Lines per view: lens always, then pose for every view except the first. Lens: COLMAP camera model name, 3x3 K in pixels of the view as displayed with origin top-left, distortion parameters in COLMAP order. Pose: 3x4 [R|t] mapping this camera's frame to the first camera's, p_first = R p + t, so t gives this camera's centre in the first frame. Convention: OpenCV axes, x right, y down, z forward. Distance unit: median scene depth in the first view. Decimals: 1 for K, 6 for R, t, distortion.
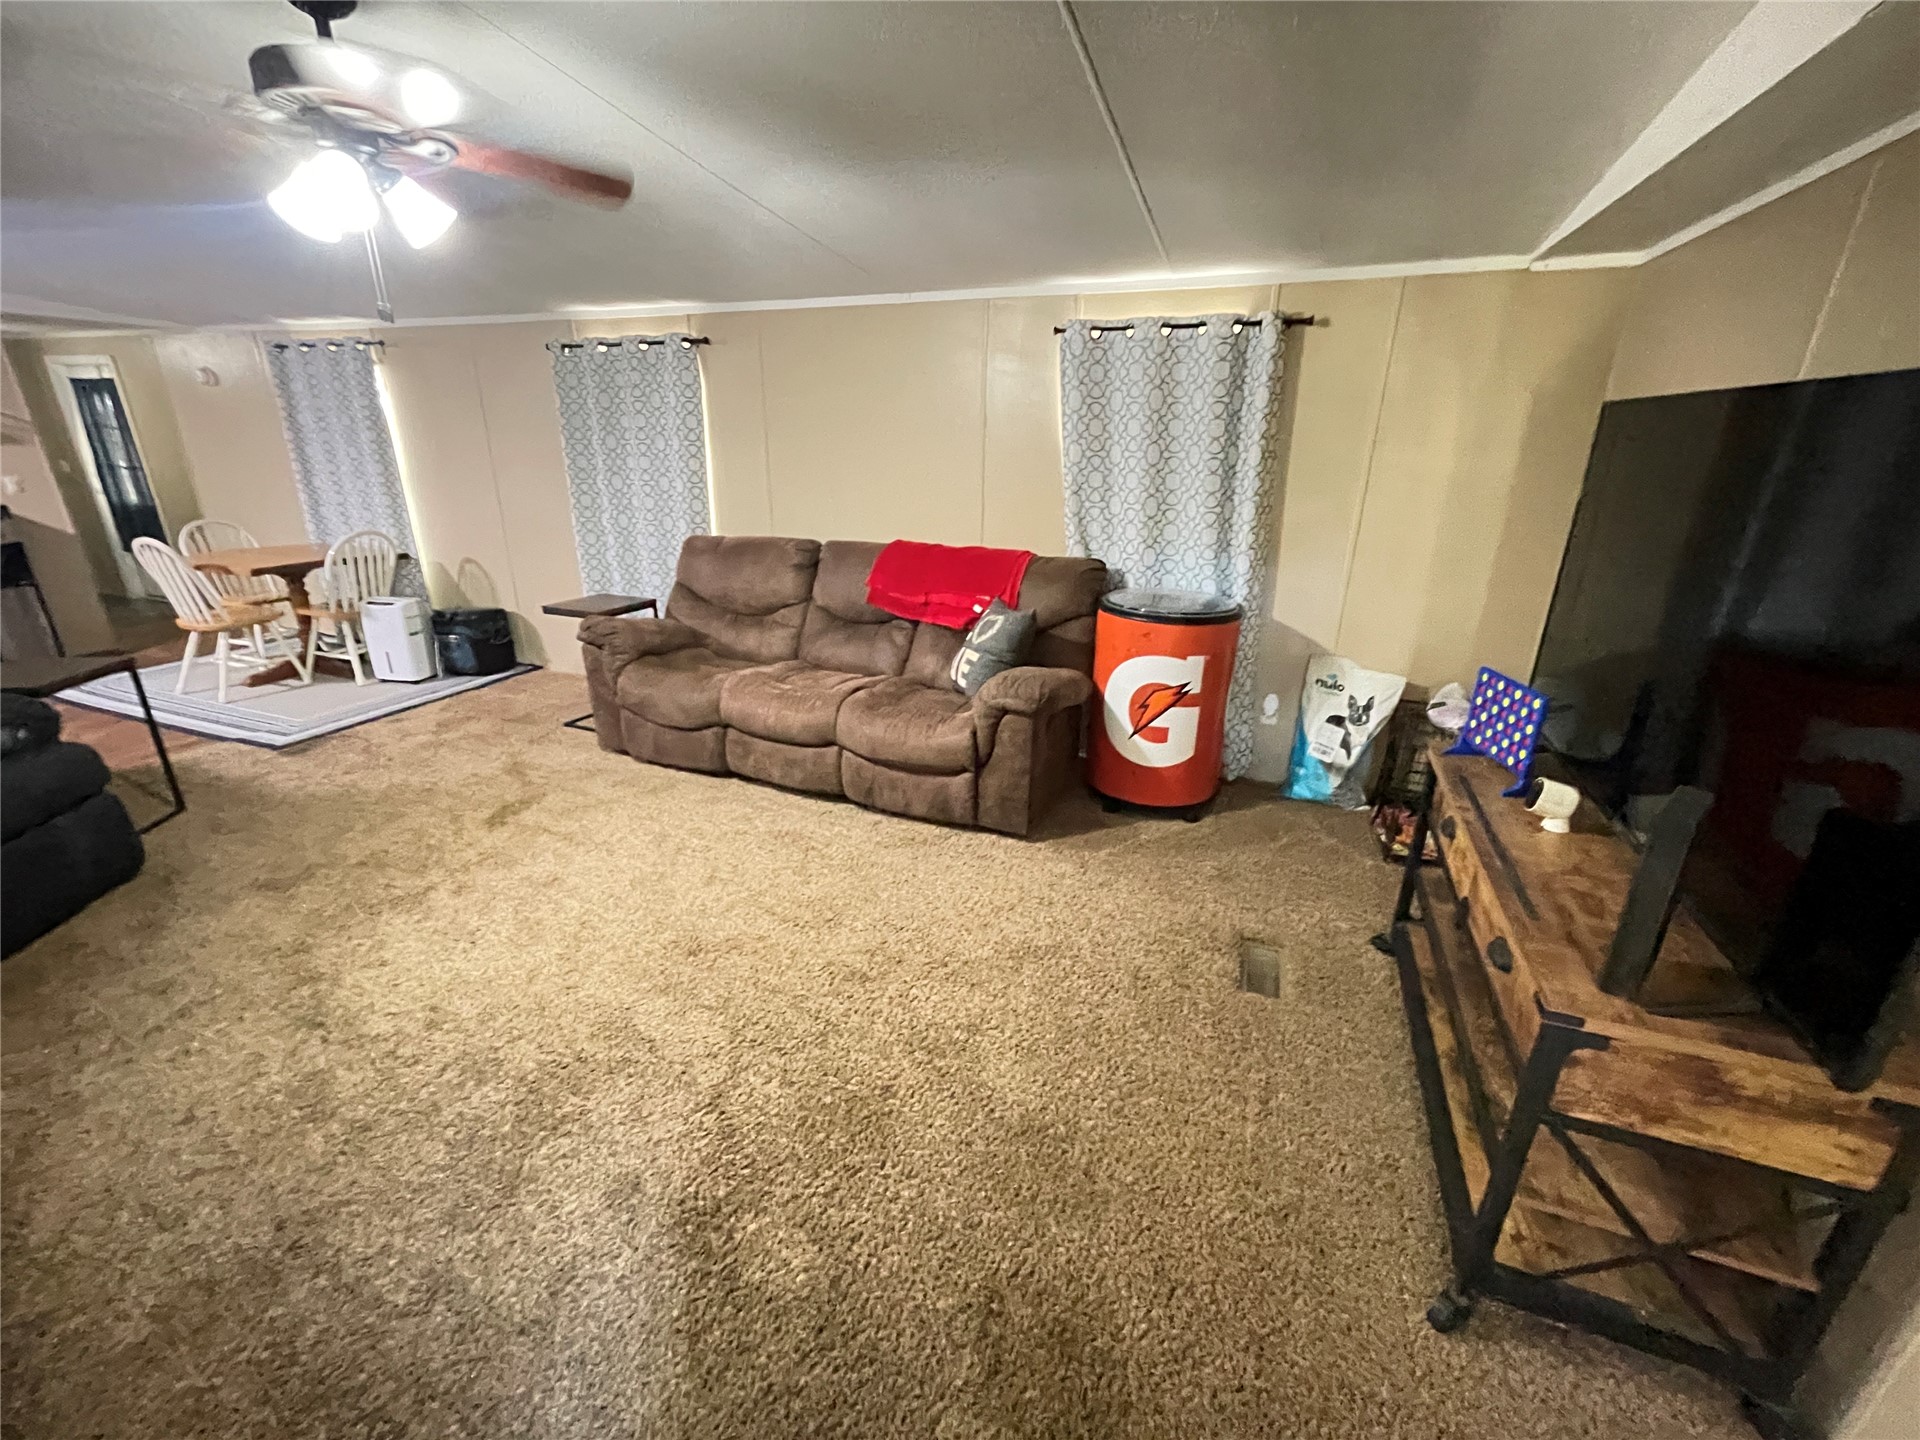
lens RADIAL K [[779.1, 0, 956.4], [0, 779.1, 709.0], [0, 0, 1]] dist [-0.004218, 0.000868]
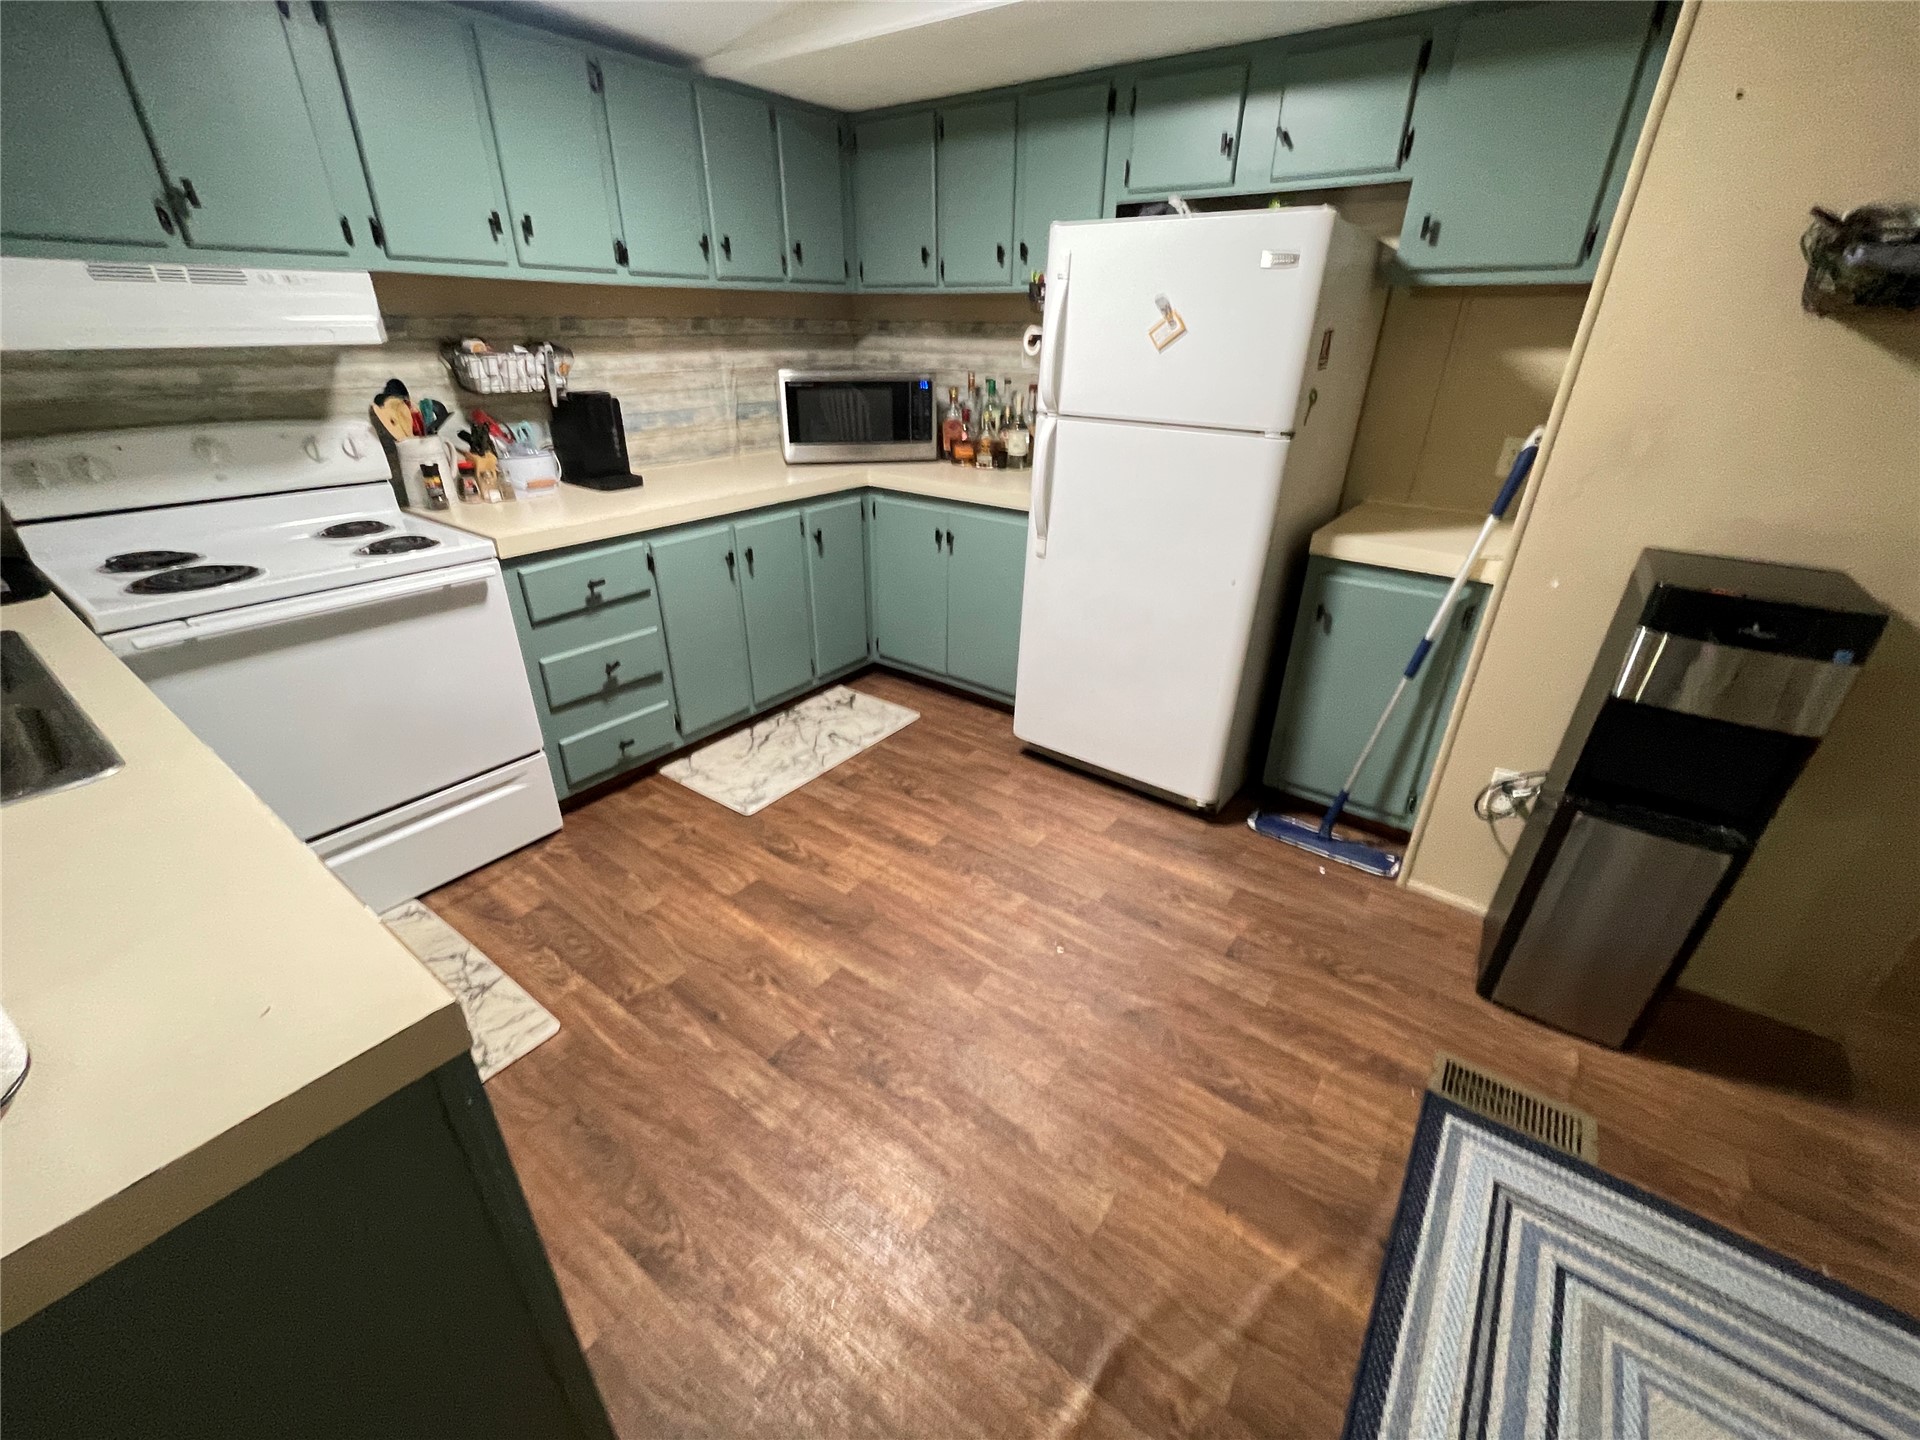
lens RADIAL K [[779.1, 0, 954.5], [0, 779.1, 715.2], [0, 0, 1]] dist [-0.004218, 0.000868]
pose [[-0.270181, 0.417637, -0.867515, -0.794907], [-0.350324, 0.796621, 0.492613, -0.227478], [0.896814, 0.437006, -0.068924, 0.663487]]
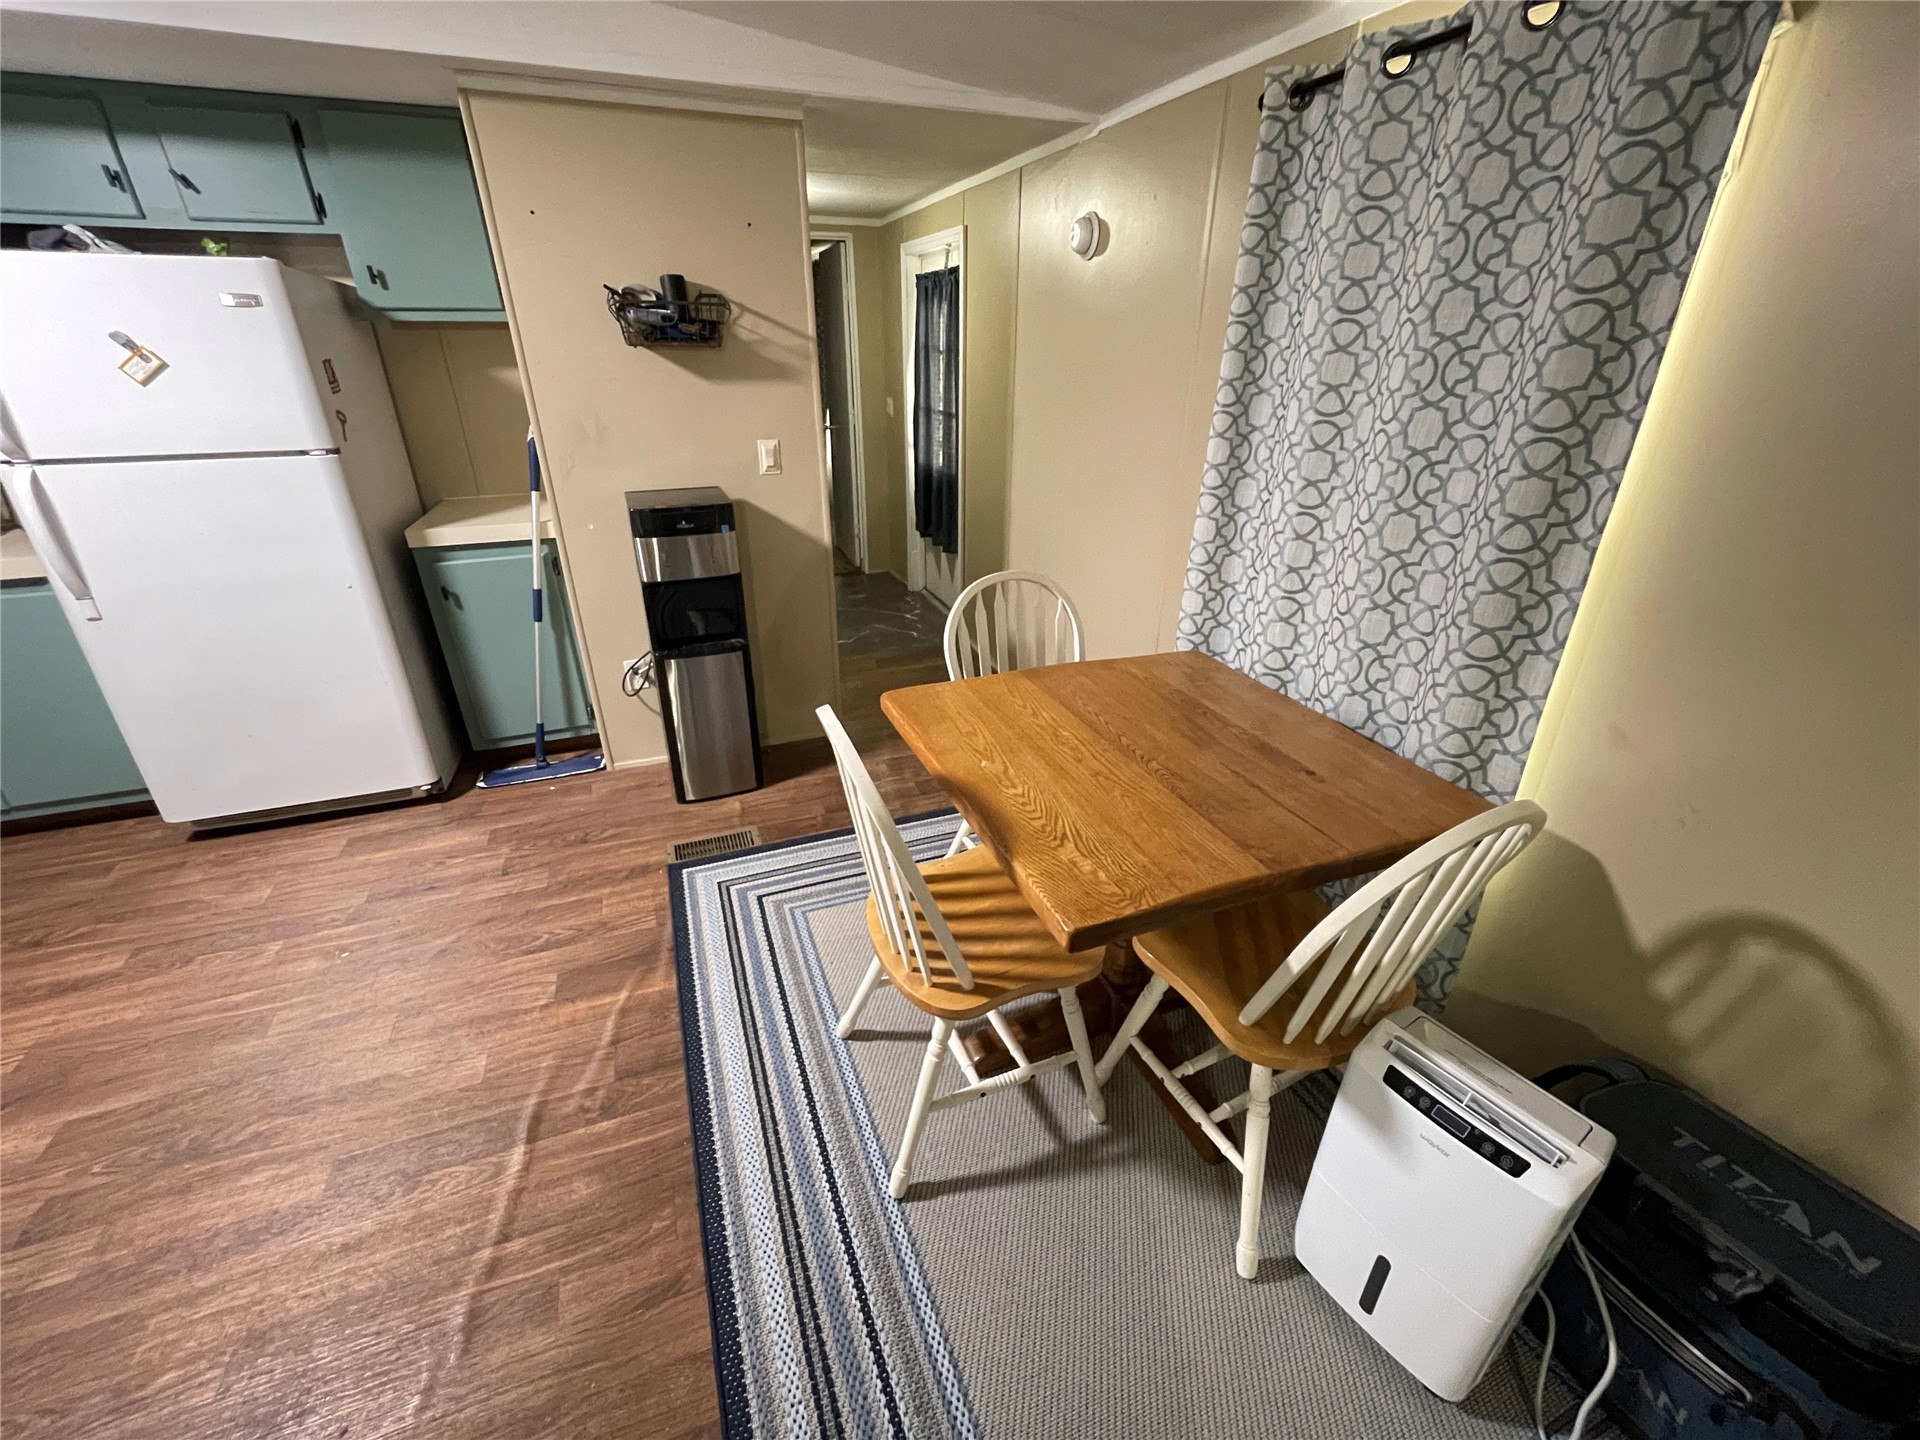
lens RADIAL K [[779.1, 0, 952.4], [0, 779.1, 715.8], [0, 0, 1]] dist [-0.004218, 0.000868]
pose [[0.672883, 0.307354, -0.672876, -0.656561], [-0.250639, 0.950524, 0.183534, -0.232416], [0.695994, 0.045152, 0.716626, 0.659830]]
